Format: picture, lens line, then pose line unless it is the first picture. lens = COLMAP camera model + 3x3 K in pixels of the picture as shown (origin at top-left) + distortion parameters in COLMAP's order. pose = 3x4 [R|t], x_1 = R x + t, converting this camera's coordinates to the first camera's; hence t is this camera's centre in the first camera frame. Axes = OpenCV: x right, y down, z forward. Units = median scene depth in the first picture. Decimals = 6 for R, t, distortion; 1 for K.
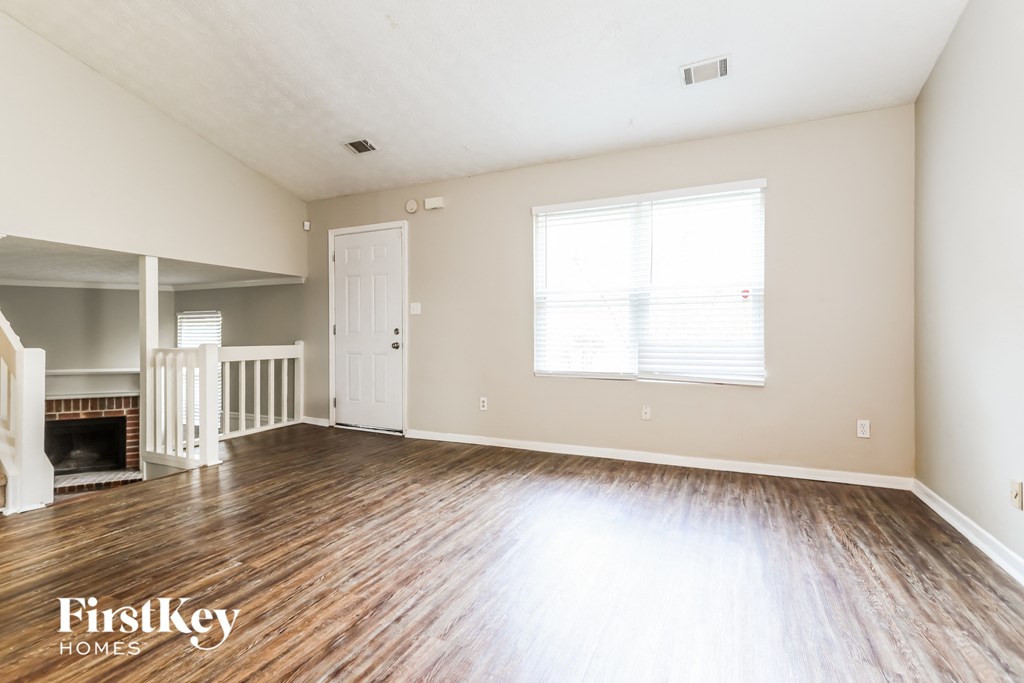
lens RADIAL K [[471.1, 0, 509.7], [0, 471.1, 338.2], [0, 0, 1]] dist [0.002751, 0.000288]
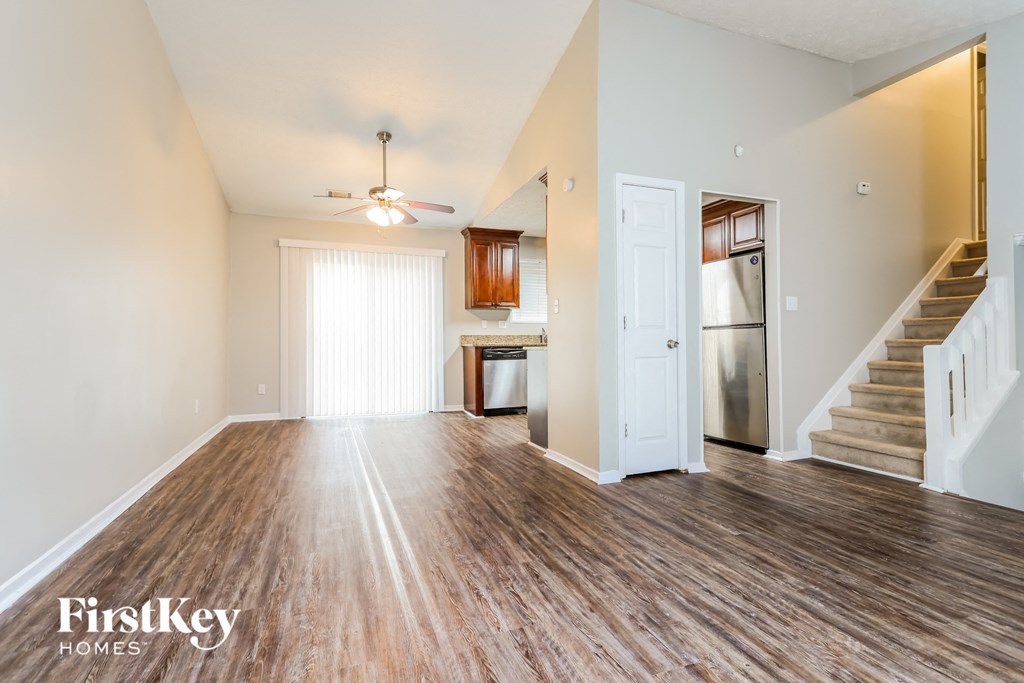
lens RADIAL K [[471.1, 0, 511.0], [0, 471.1, 337.1], [0, 0, 1]] dist [0.002751, 0.000288]
pose [[-0.690906, 0.003872, -0.722934, 0.561904], [0.006269, 0.999980, -0.000636, -0.000647], [0.722917, -0.004972, -0.690917, 1.259483]]
